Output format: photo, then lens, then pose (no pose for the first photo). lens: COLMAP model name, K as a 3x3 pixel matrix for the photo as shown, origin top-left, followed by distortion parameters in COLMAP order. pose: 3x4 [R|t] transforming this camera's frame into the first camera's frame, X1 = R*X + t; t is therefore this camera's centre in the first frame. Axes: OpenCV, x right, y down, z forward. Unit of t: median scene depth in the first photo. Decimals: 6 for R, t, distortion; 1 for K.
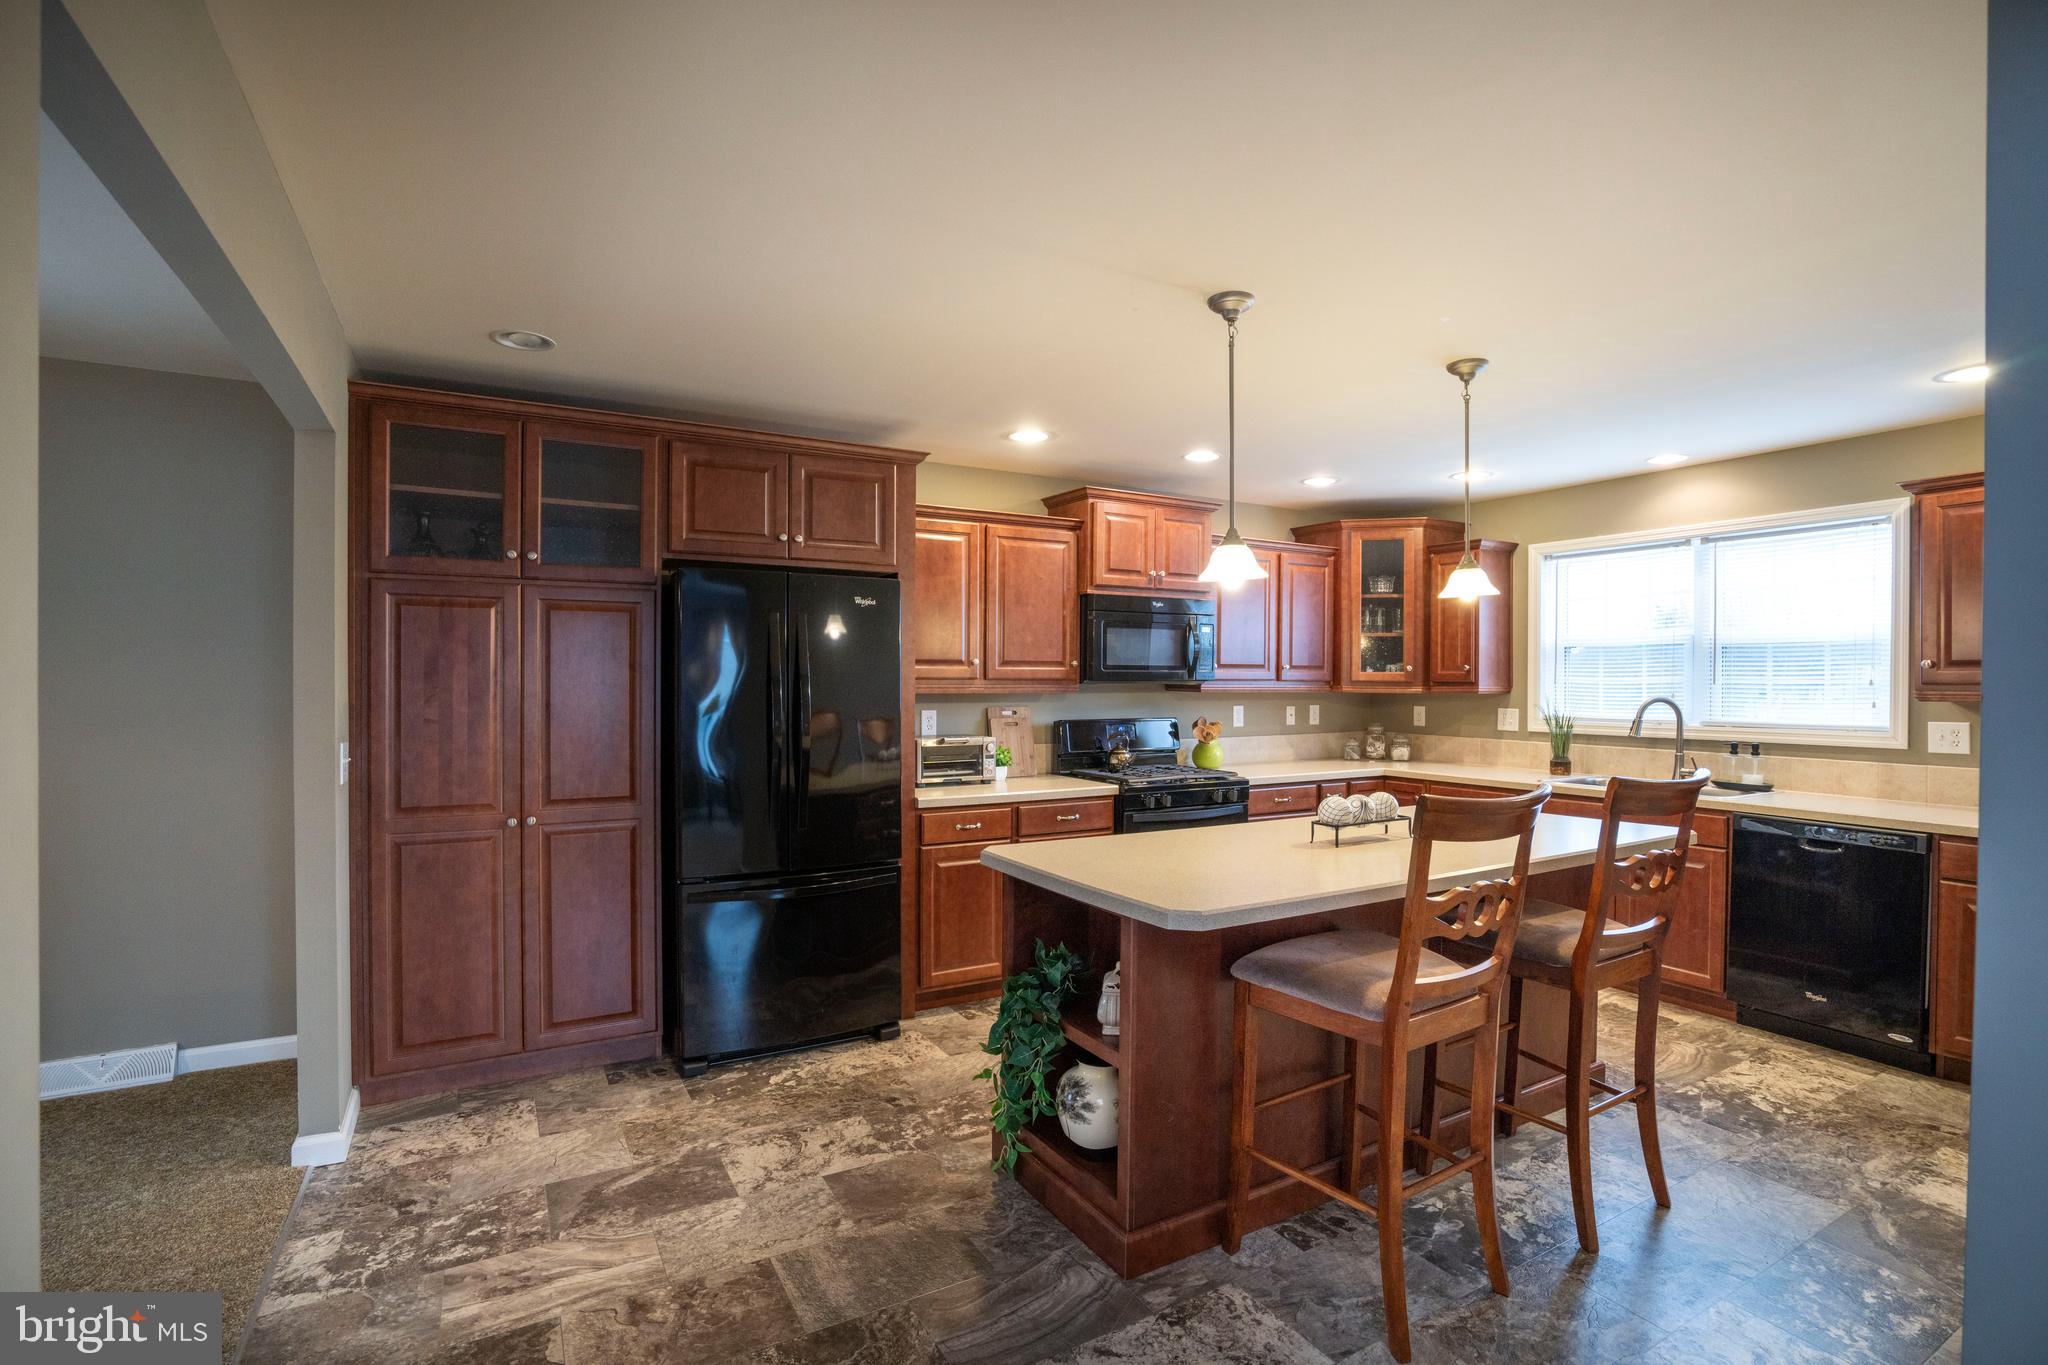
lens RADIAL K [[942.5, 0, 1018.6], [0, 942.5, 685.0], [0, 0, 1]] dist [-0.070950, 0.029909]
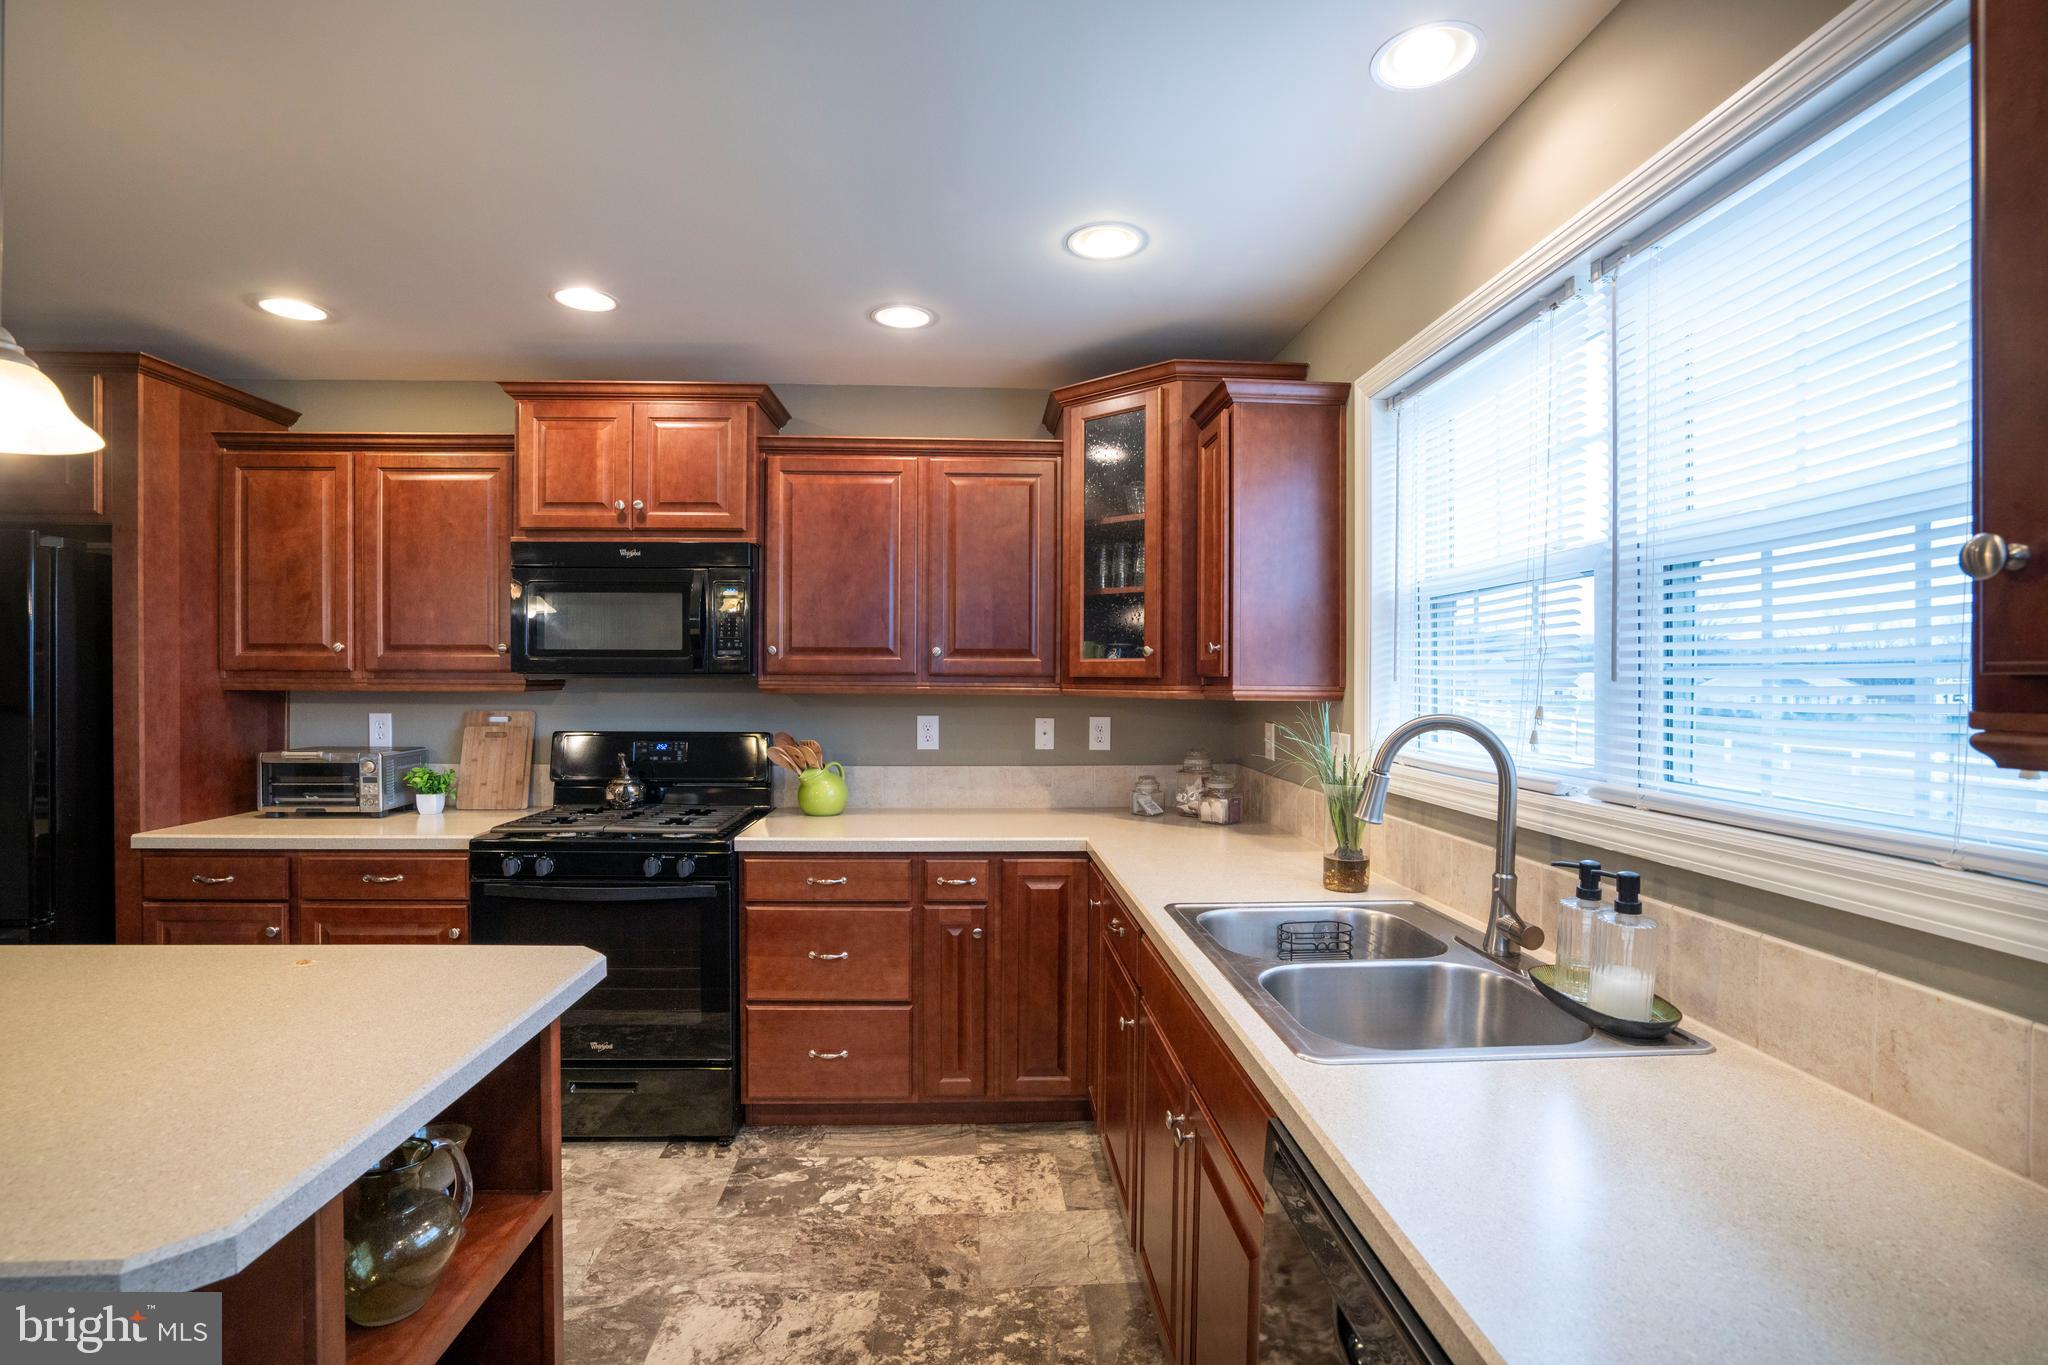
lens RADIAL K [[950.4, 0, 1021.3], [0, 950.4, 688.1], [0, 0, 1]] dist [-0.058421, 0.023780]
pose [[0.896982, 0.005110, -0.442037, 0.647813], [-0.004881, 0.999987, 0.001656, 0.002796], [0.442040, 0.000673, 0.896995, 0.534147]]
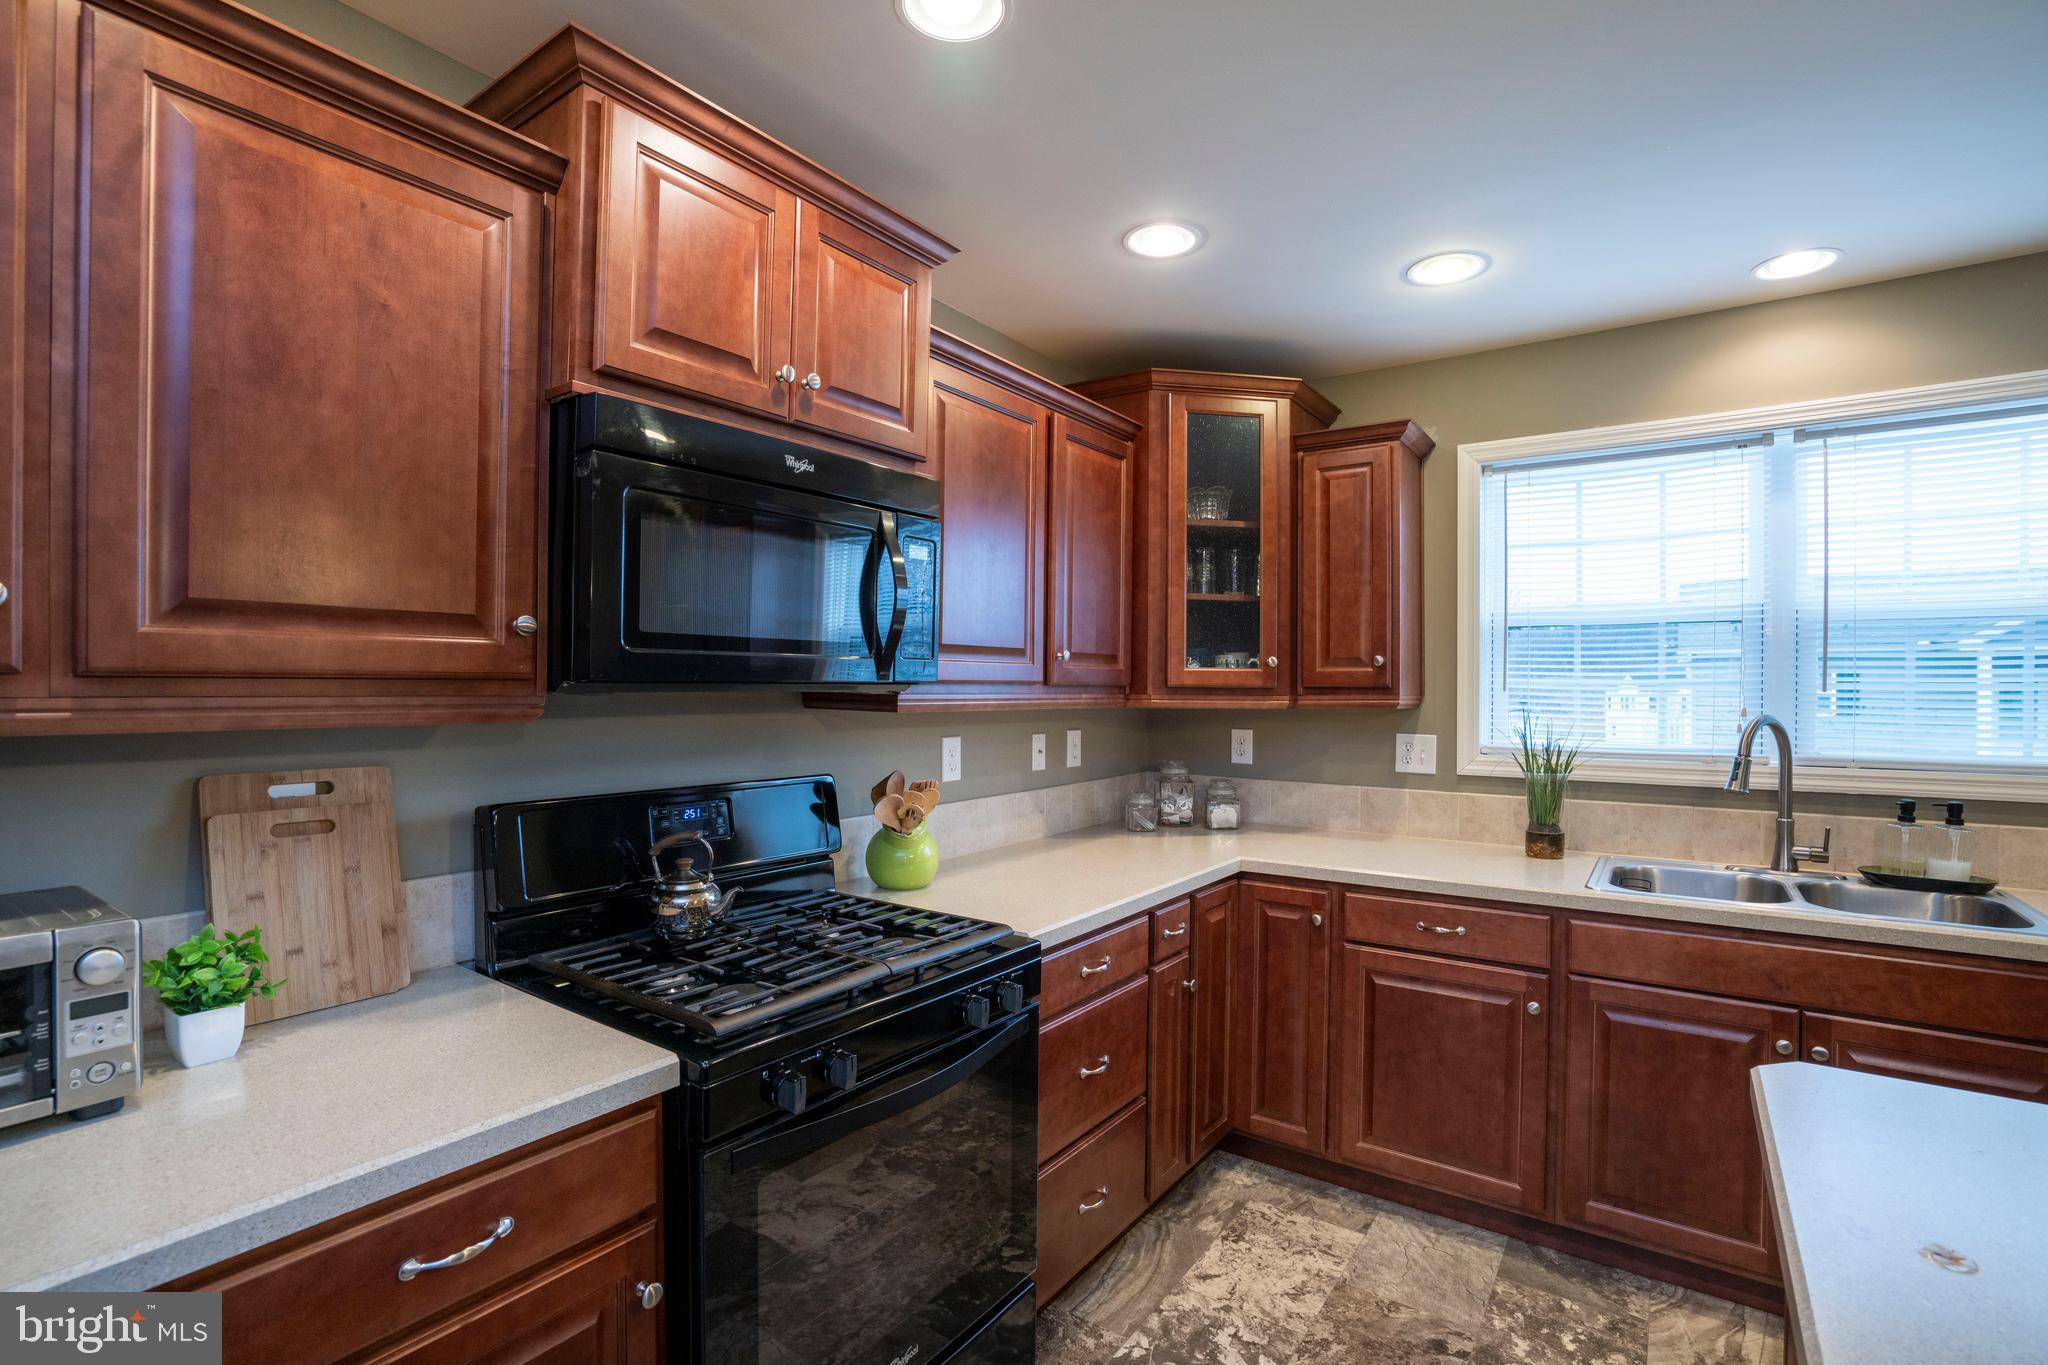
lens RADIAL K [[942.5, 0, 1018.6], [0, 942.5, 685.0], [0, 0, 1]] dist [-0.070950, 0.029909]
pose [[0.907124, 0.001443, 0.420861, 0.073968], [0.001271, 0.999980, -0.006169, -0.001659], [-0.420861, 0.006131, 0.907104, 0.635310]]
